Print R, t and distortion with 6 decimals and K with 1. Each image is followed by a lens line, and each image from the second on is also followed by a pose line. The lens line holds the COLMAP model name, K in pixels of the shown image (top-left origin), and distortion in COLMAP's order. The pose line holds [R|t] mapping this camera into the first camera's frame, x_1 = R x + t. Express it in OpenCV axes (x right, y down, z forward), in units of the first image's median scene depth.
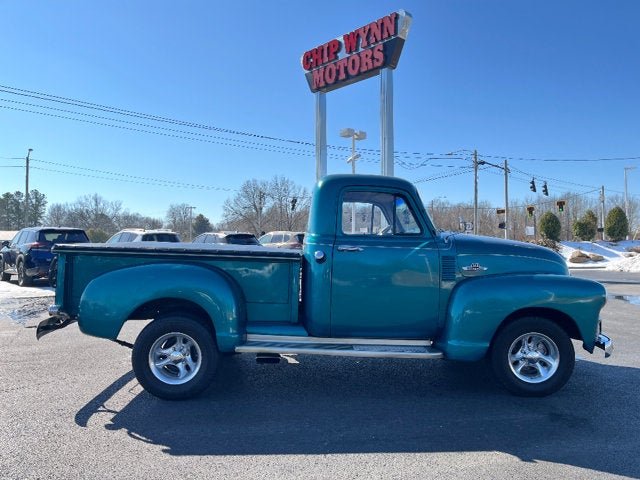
lens RADIAL K [[485.9, 0, 322.1], [0, 485.9, 240.6], [0, 0, 1]] dist [0.078399, -0.106805]
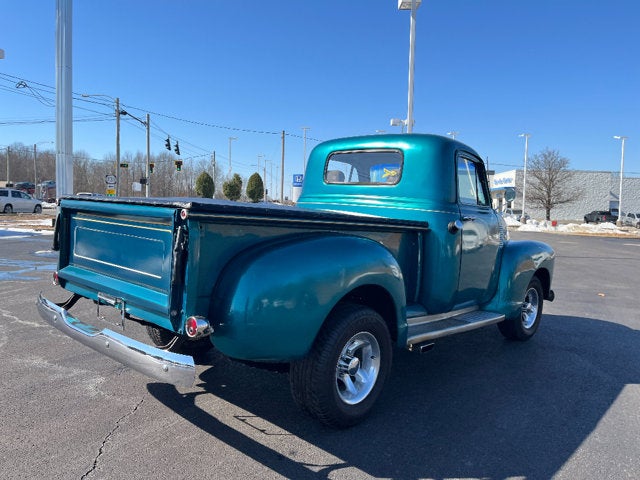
lens RADIAL K [[485.9, 0, 310.3], [0, 485.9, 239.3], [0, 0, 1]] dist [0.078399, -0.106805]
pose [[0.710592, -0.018382, 0.703364, -0.123111], [-0.044396, 0.996495, 0.070895, 0.001285], [-0.702202, -0.081604, 0.707286, 0.082649]]
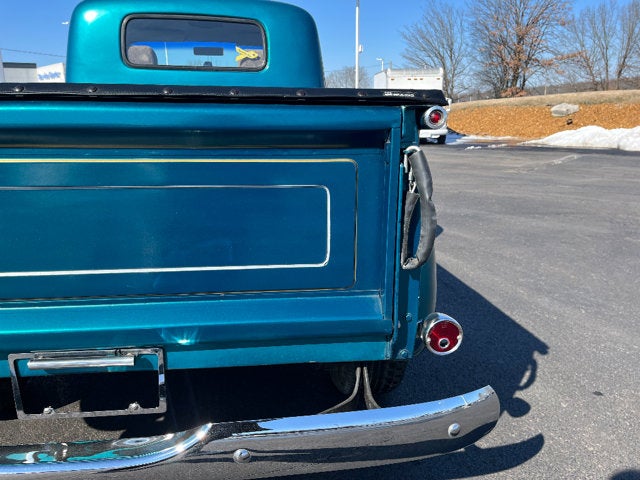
lens RADIAL K [[485.9, 0, 314.9], [0, 485.9, 244.9], [0, 0, 1]] dist [0.078399, -0.106805]
pose [[-0.077537, -0.255933, 0.963580, -0.118723], [-0.004904, 0.966576, 0.256335, 0.003554], [-0.996977, 0.015150, -0.076201, 0.165882]]
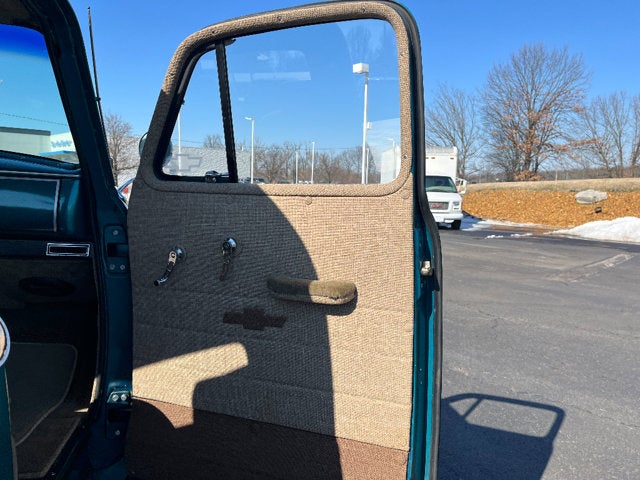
lens RADIAL K [[485.9, 0, 312.0], [0, 485.9, 239.7], [0, 0, 1]] dist [0.078399, -0.106805]
pose [[-0.045873, -0.105440, 0.993367, -0.024094], [-0.041277, 0.993765, 0.103576, -0.001061], [-0.998094, -0.036251, -0.049939, 0.140836]]
